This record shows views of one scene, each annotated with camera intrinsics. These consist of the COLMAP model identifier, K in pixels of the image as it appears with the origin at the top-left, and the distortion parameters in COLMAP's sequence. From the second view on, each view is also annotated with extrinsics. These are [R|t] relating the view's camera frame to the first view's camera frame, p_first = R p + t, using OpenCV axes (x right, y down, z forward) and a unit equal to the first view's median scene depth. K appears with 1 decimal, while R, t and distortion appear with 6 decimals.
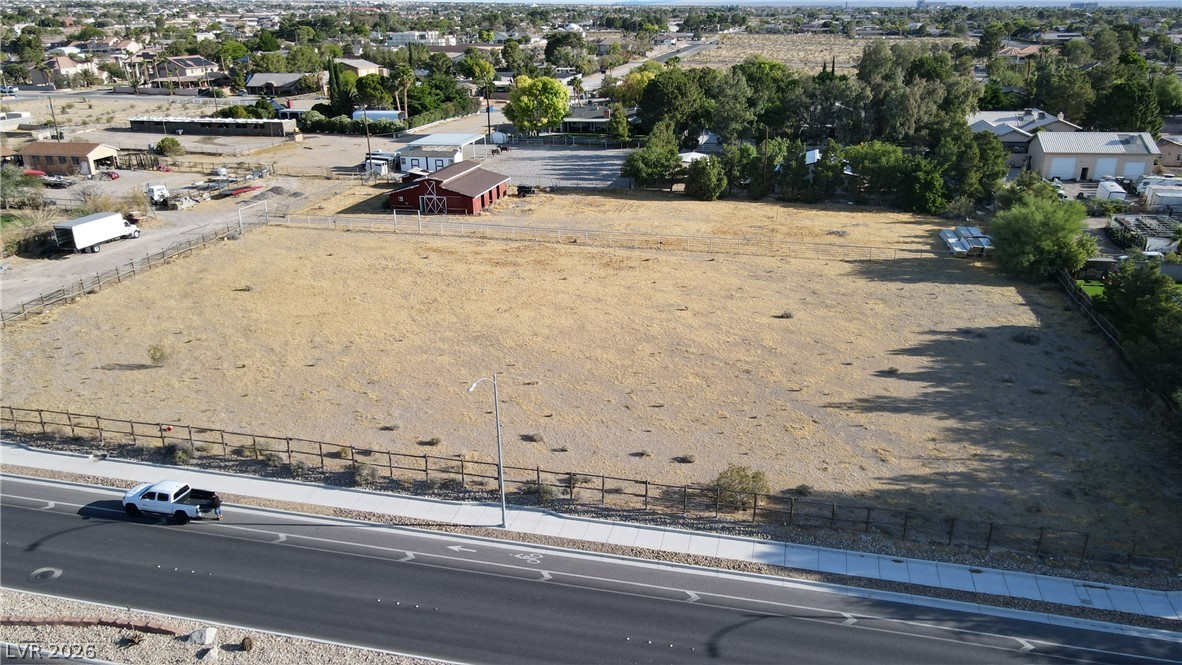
lens RADIAL K [[873.1, 0, 591.0], [0, 873.1, 332.5], [0, 0, 1]] dist [0.003806, 0.009379]
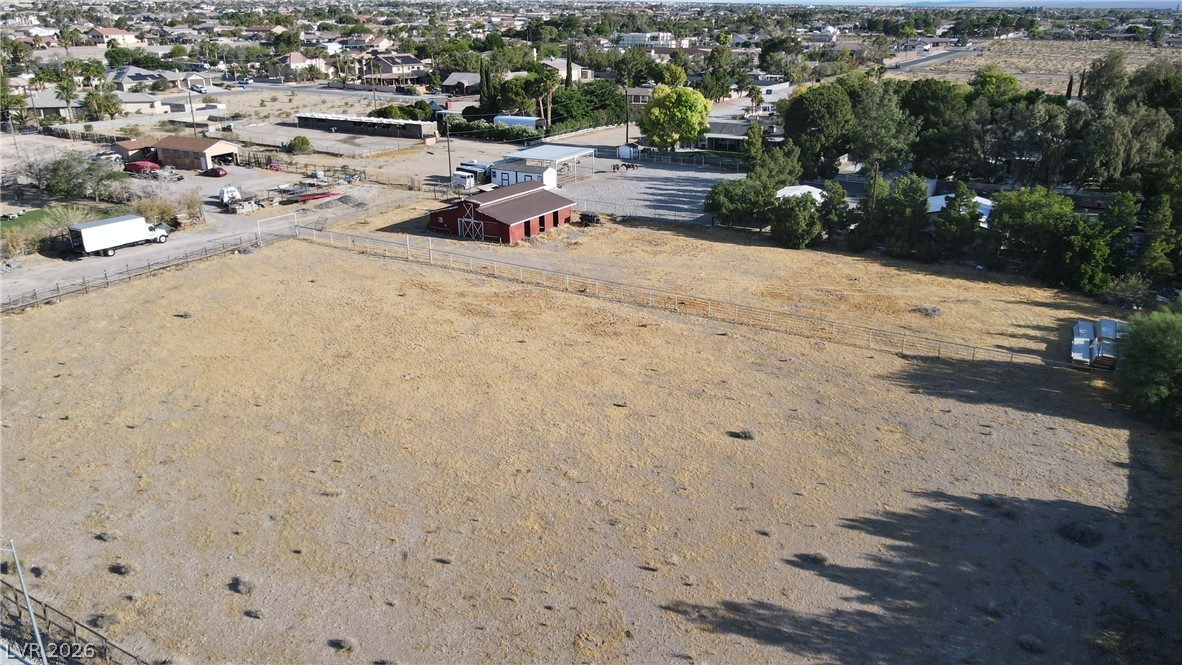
lens RADIAL K [[870.4, 0, 591.0], [0, 870.4, 332.5], [0, 0, 1]] dist [-0.000491, 0.030377]
pose [[0.955284, 0.109696, -0.274588, 0.219300], [-0.109640, 0.993849, 0.015602, -0.076813], [0.274610, 0.015202, 0.961435, 0.195896]]
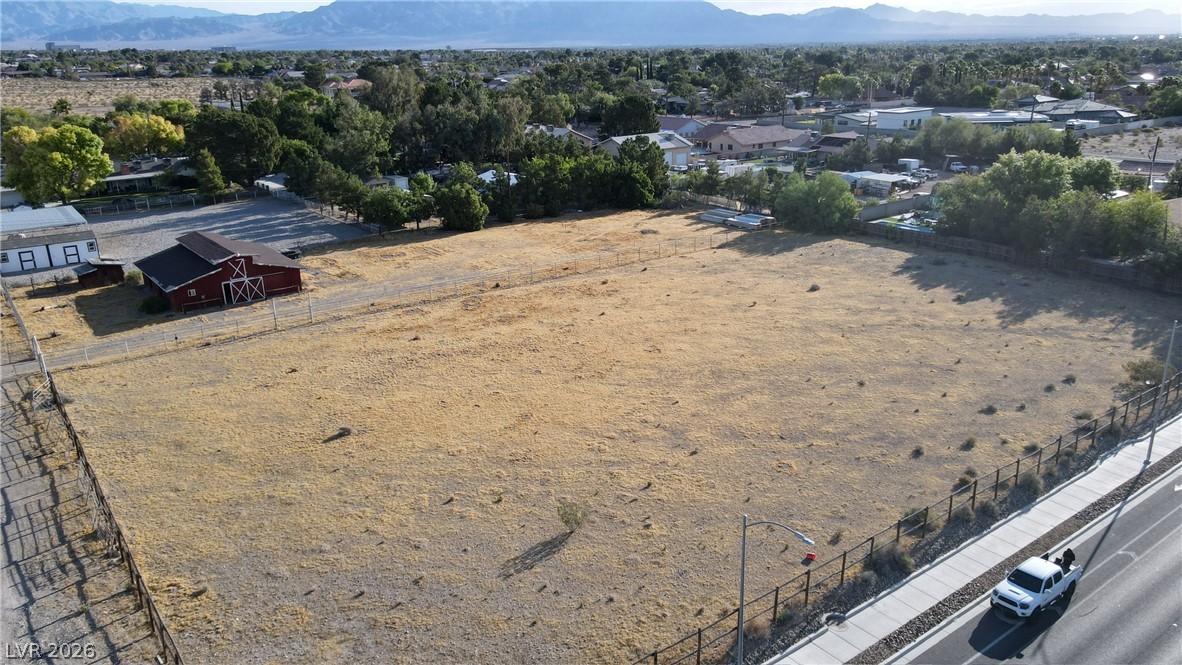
lens RADIAL K [[881.7, 0, 591.0], [0, 881.7, 332.5], [0, 0, 1]] dist [-0.002629, 0.036192]
pose [[0.631776, -0.241967, 0.736418, -0.615573], [0.277060, 0.957762, 0.077004, -0.100223], [-0.723946, 0.155382, 0.672130, 0.339301]]
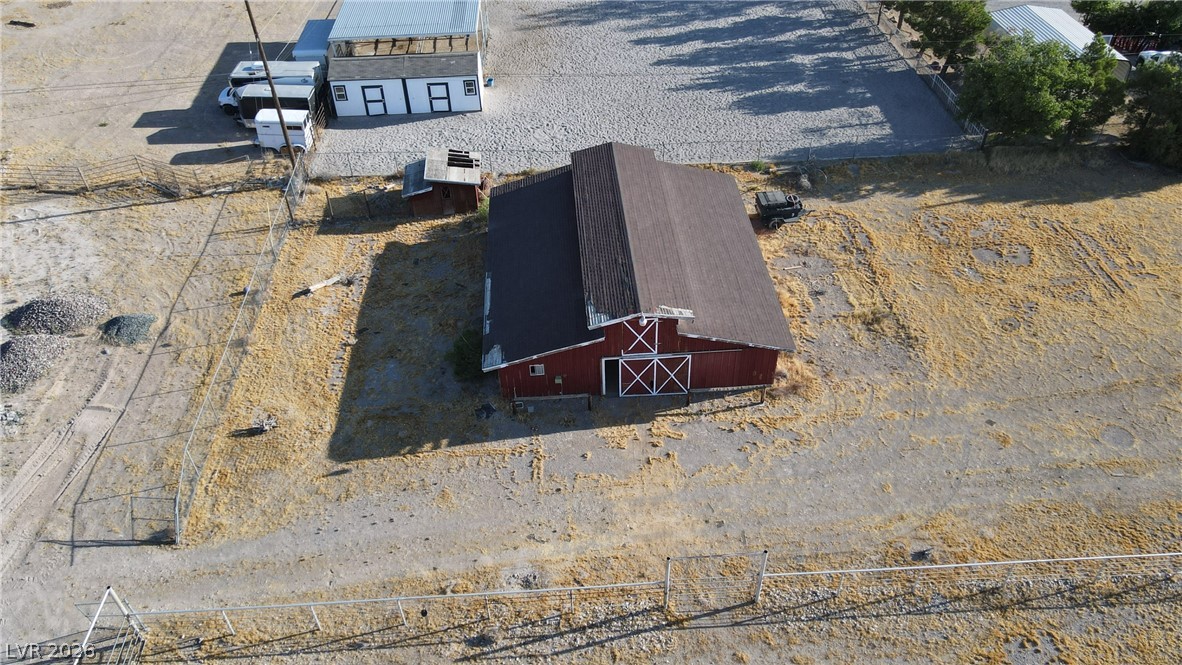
lens RADIAL K [[870.4, 0, 591.0], [0, 870.4, 332.5], [0, 0, 1]] dist [-0.000491, 0.030377]
pose [[0.954773, -0.196346, 0.223285, -0.302252], [0.108985, 0.929789, 0.351588, -0.310288], [-0.276641, -0.311352, 0.909137, 0.807395]]
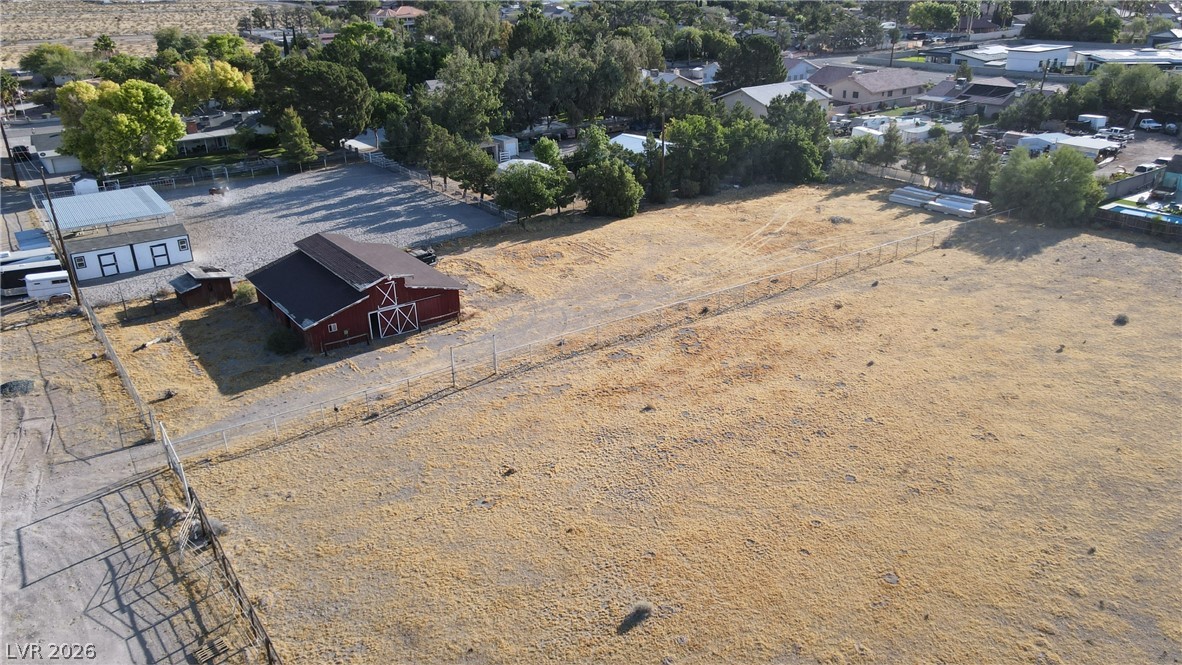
lens RADIAL K [[881.7, 0, 591.0], [0, 881.7, 332.5], [0, 0, 1]] dist [-0.002629, 0.036192]
pose [[0.649379, -0.295121, 0.700864, -0.563098], [0.269874, 0.951073, 0.150430, -0.214127], [-0.710968, 0.091459, 0.697252, 0.573577]]
